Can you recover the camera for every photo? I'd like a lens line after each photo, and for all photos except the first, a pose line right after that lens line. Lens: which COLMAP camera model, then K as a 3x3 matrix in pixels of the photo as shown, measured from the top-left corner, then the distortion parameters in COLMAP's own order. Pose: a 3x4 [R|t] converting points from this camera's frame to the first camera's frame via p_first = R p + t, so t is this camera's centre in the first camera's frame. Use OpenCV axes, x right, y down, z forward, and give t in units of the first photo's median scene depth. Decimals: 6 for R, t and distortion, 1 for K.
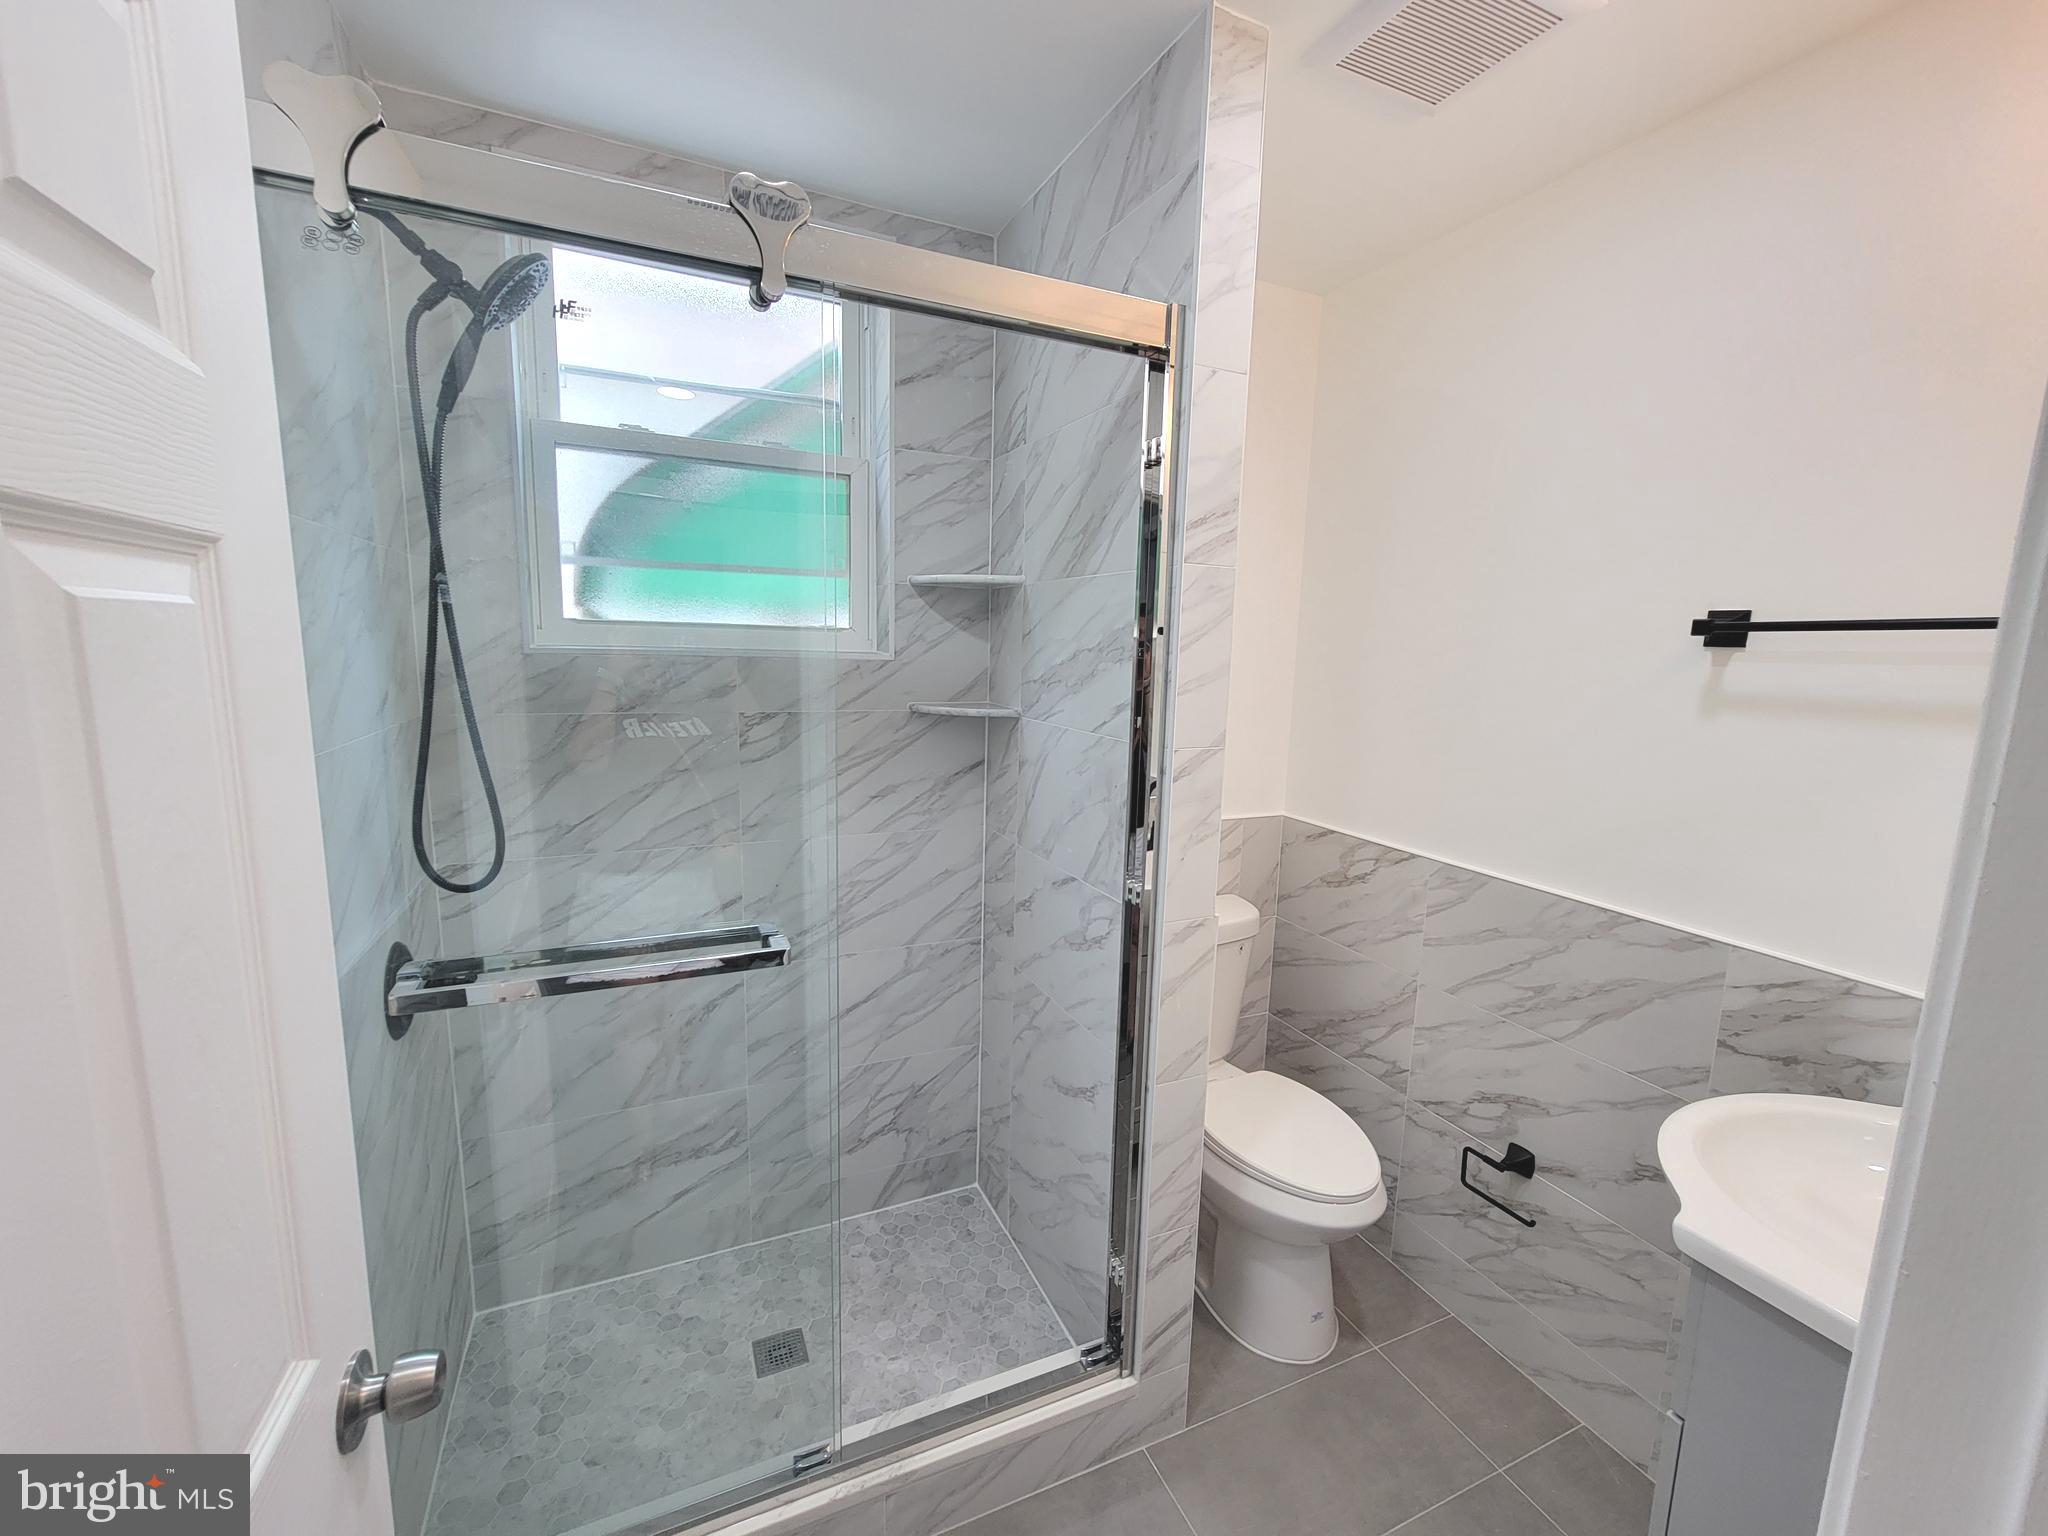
lens RADIAL K [[838.6, 0, 1024.0], [0, 838.6, 768.0], [0, 0, 1]] dist [0.001515, -0.000029]
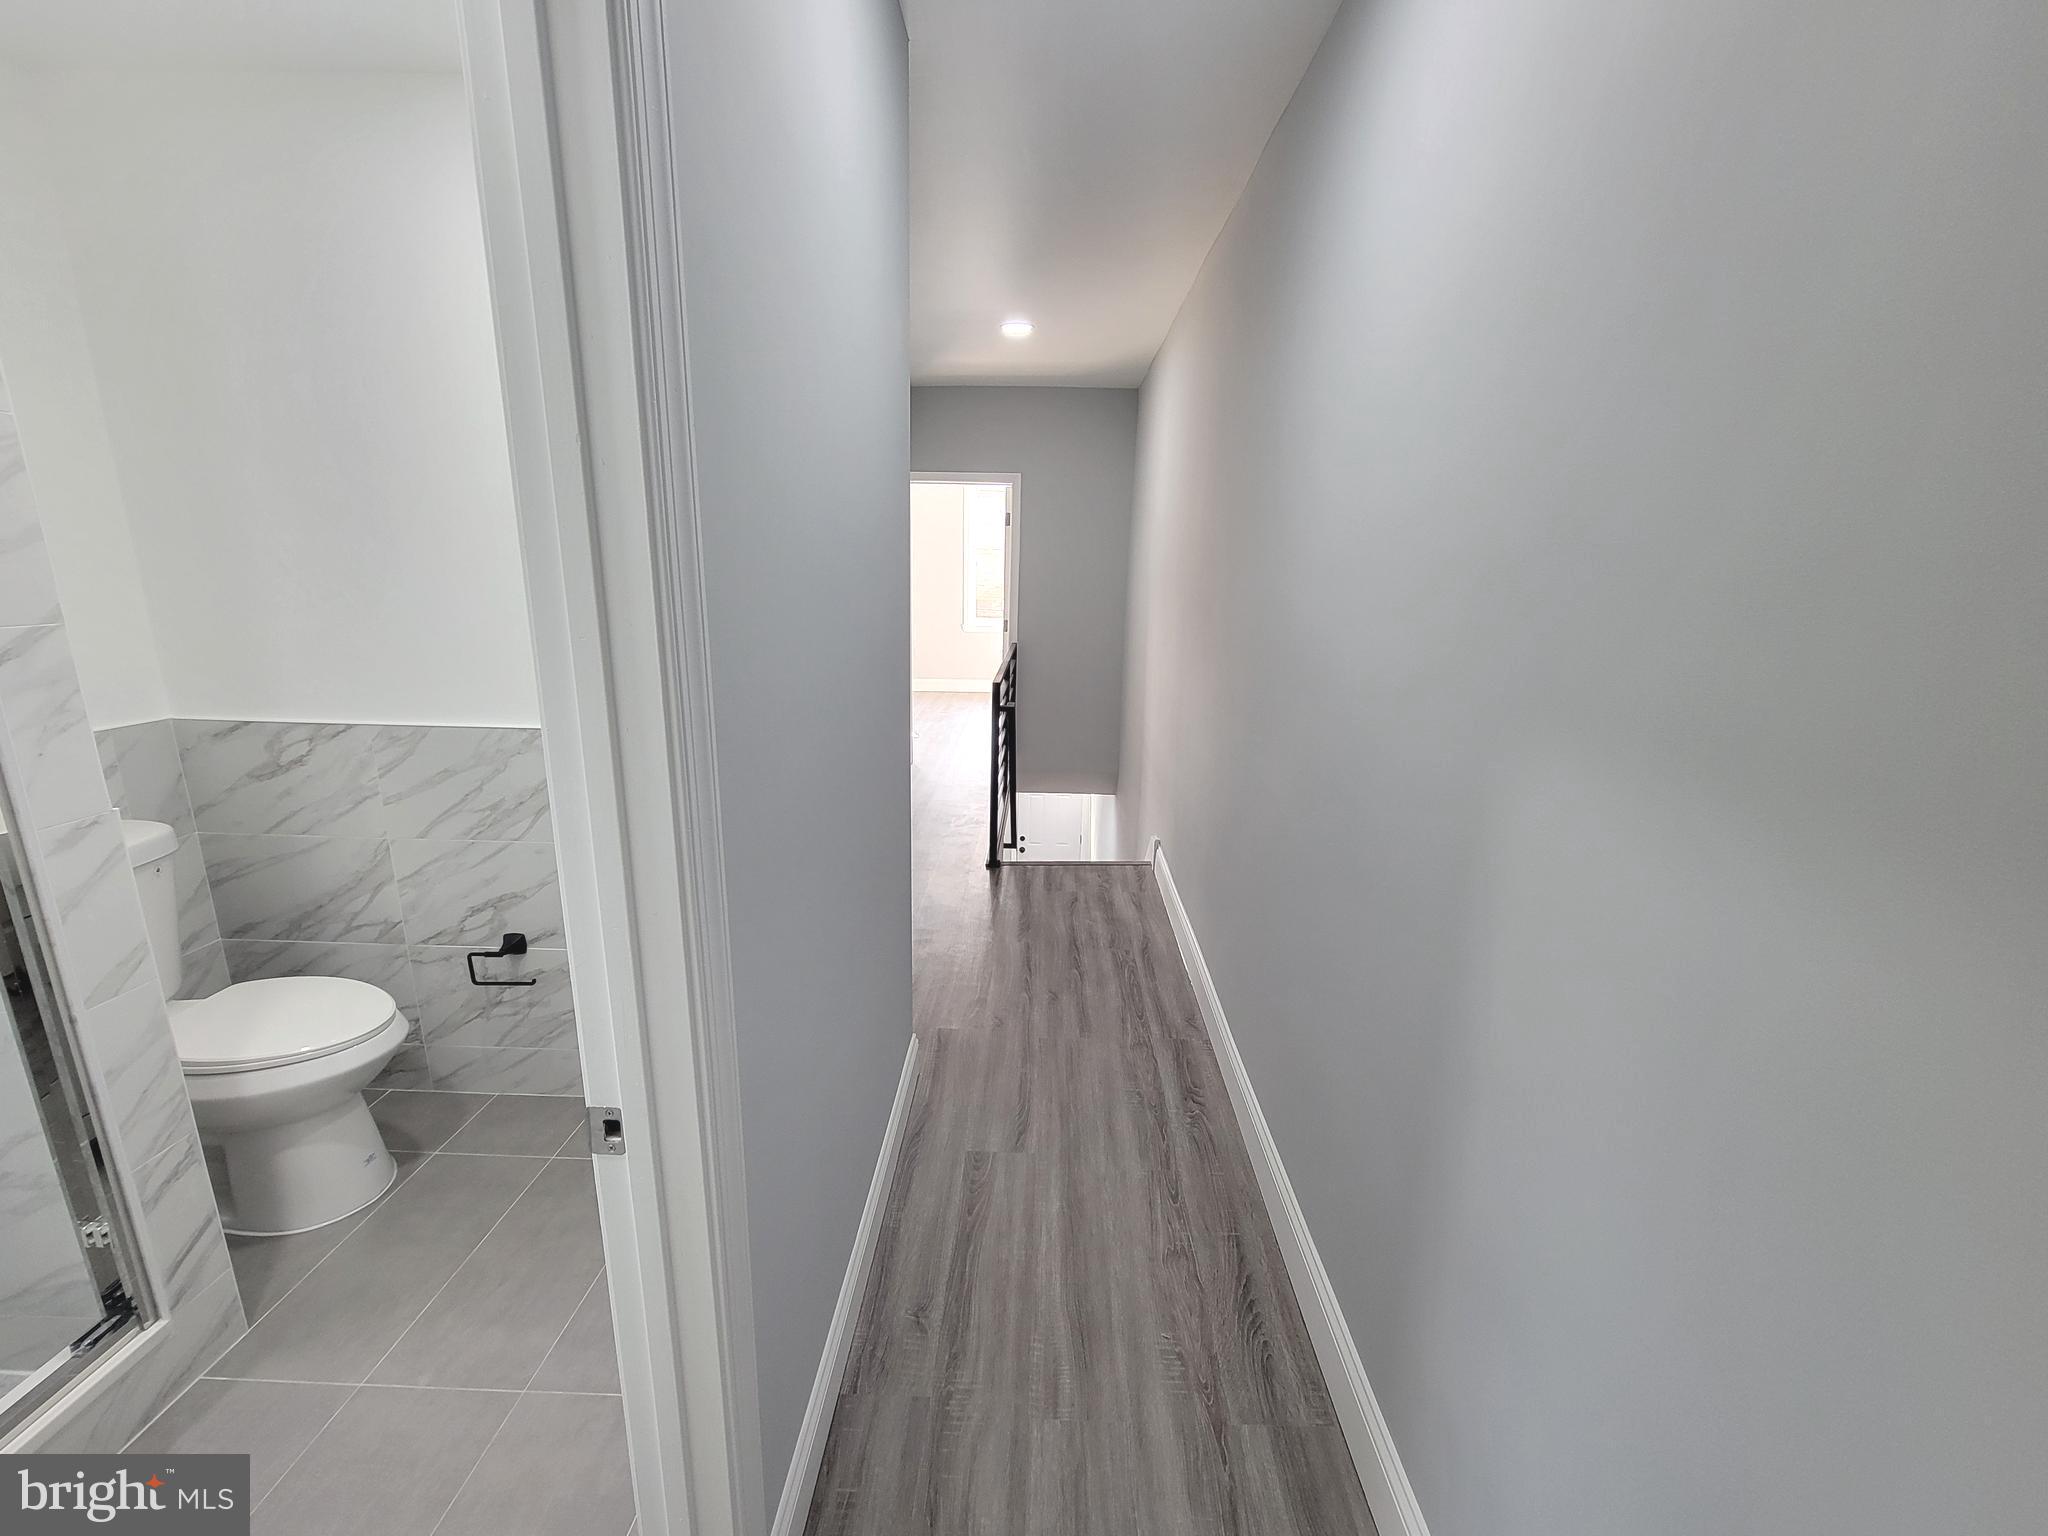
lens RADIAL K [[838.6, 0, 1024.0], [0, 838.6, 768.0], [0, 0, 1]] dist [0.001515, -0.000029]
pose [[0.435800, -0.238825, 0.867779, -0.096950], [0.125337, 0.970862, 0.204250, 0.052800], [-0.891274, 0.019753, 0.453035, -0.240350]]
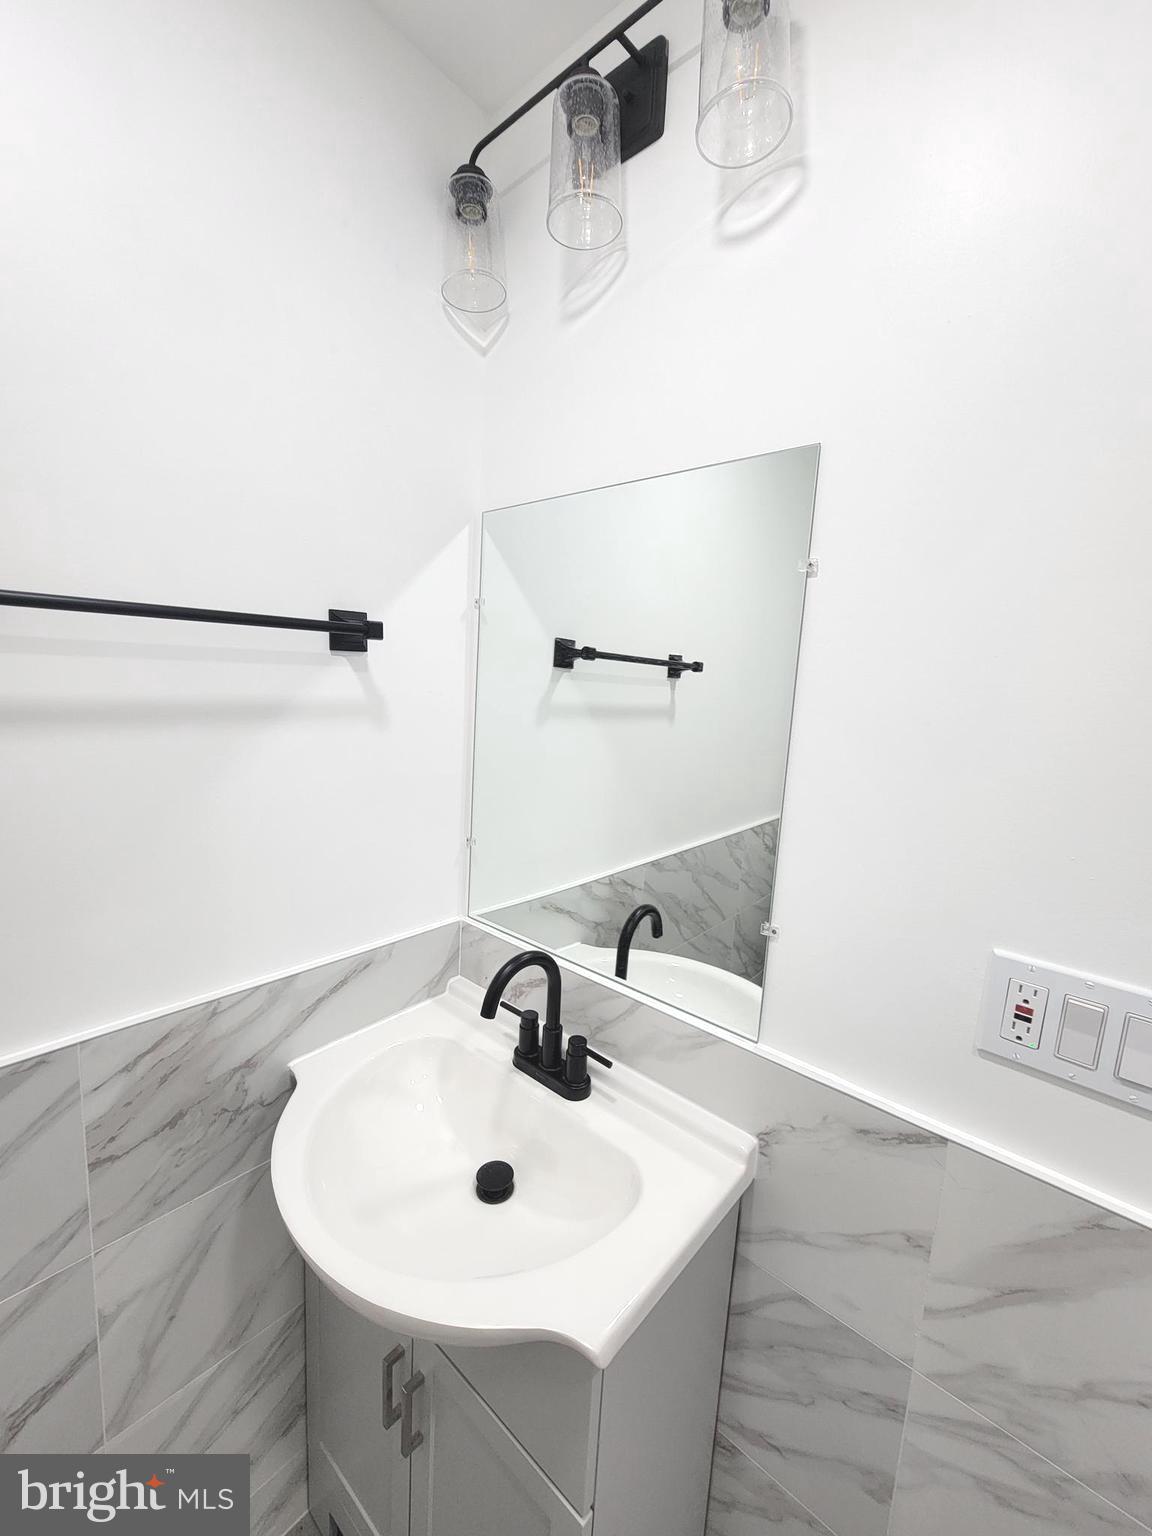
lens RADIAL K [[628.9, 0, 576.0], [0, 628.9, 768.0], [0, 0, 1]] dist [0.001515, -0.000029]
pose [[-0.415562, -0.171908, 0.893172, 0.164647], [0.072390, 0.972611, 0.220878, -0.092480], [-0.906679, 0.156446, -0.391736, 0.624228]]
